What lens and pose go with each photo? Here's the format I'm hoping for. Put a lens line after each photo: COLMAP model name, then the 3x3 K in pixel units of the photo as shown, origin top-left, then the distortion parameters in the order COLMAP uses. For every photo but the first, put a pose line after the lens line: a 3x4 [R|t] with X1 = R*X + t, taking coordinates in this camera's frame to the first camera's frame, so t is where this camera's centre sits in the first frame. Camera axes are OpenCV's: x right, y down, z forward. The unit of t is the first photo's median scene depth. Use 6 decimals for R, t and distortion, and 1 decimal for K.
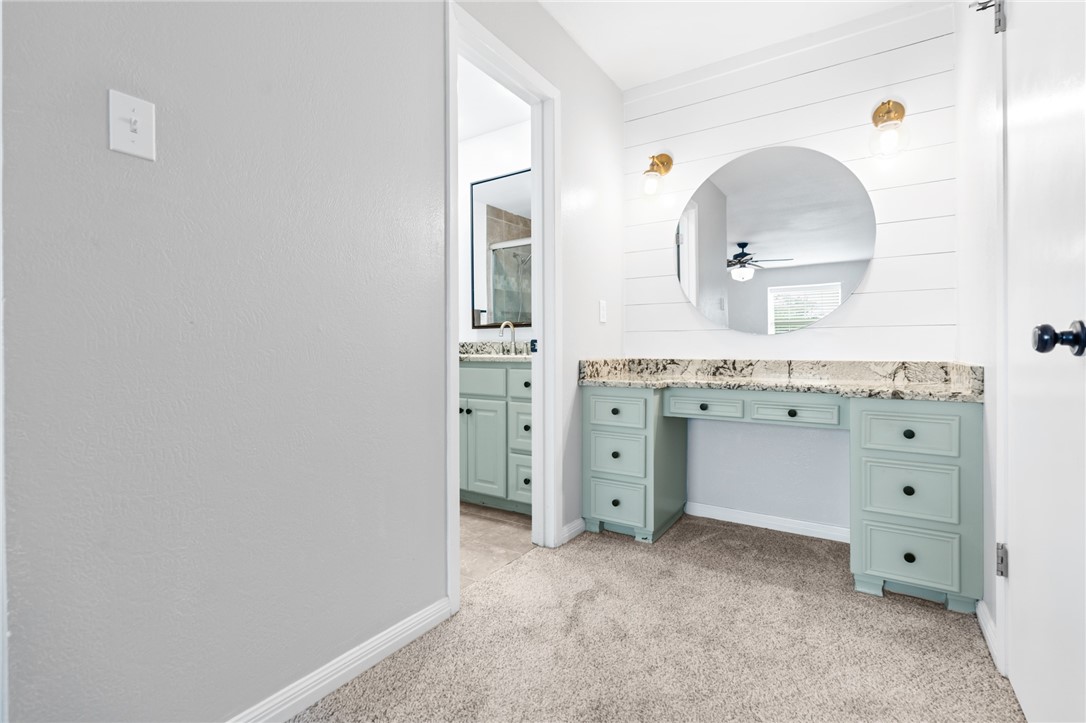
lens RADIAL K [[490.4, 0, 544.5], [0, 490.4, 361.1], [0, 0, 1]] dist [-0.002279, -0.000286]
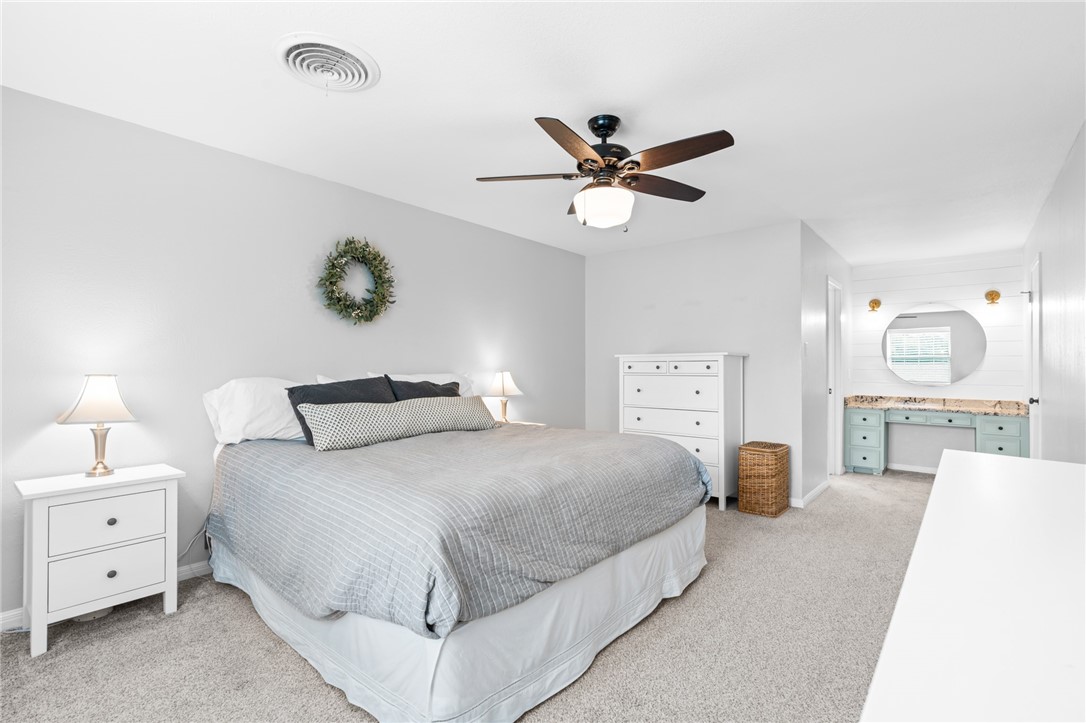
lens RADIAL K [[500.7, 0, 542.8], [0, 500.7, 371.4], [0, 0, 1]] dist [0.000323, 0.000086]
pose [[0.992944, 0.009620, -0.118194, -1.105916], [-0.011087, 0.999869, -0.011760, -0.081472], [0.118065, 0.012987, 0.992921, -1.570222]]
